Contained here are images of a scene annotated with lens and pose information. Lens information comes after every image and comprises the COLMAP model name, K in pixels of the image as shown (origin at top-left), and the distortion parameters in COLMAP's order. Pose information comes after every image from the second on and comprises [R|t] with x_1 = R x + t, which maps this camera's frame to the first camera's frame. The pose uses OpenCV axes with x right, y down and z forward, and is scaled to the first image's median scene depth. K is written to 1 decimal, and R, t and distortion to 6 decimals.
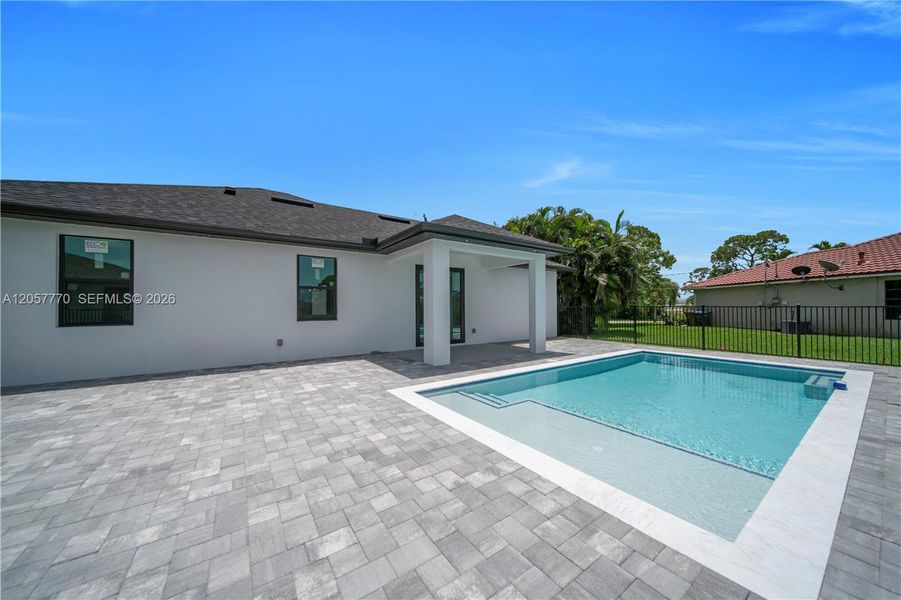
lens RADIAL K [[311.4, 0, 456.0], [0, 311.4, 304.8], [0, 0, 1]] dist [0.000207, -0.000032]
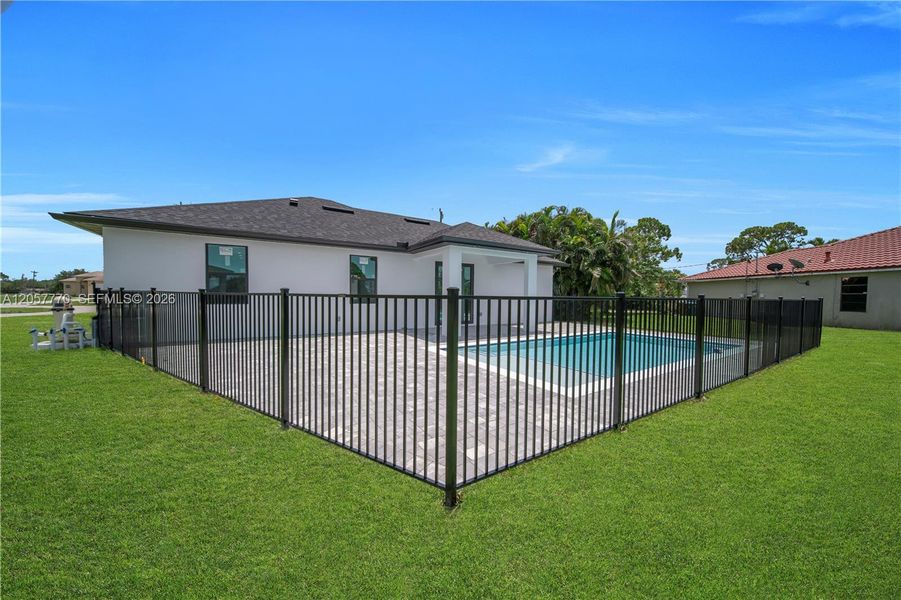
lens RADIAL K [[311.4, 0, 456.0], [0, 311.4, 304.8], [0, 0, 1]] dist [0.000207, -0.000032]
pose [[0.998995, 0.016197, -0.041795, 0.006160], [-0.014545, 0.999112, 0.039534, -0.001589], [0.042398, -0.038887, 0.998344, -0.160997]]
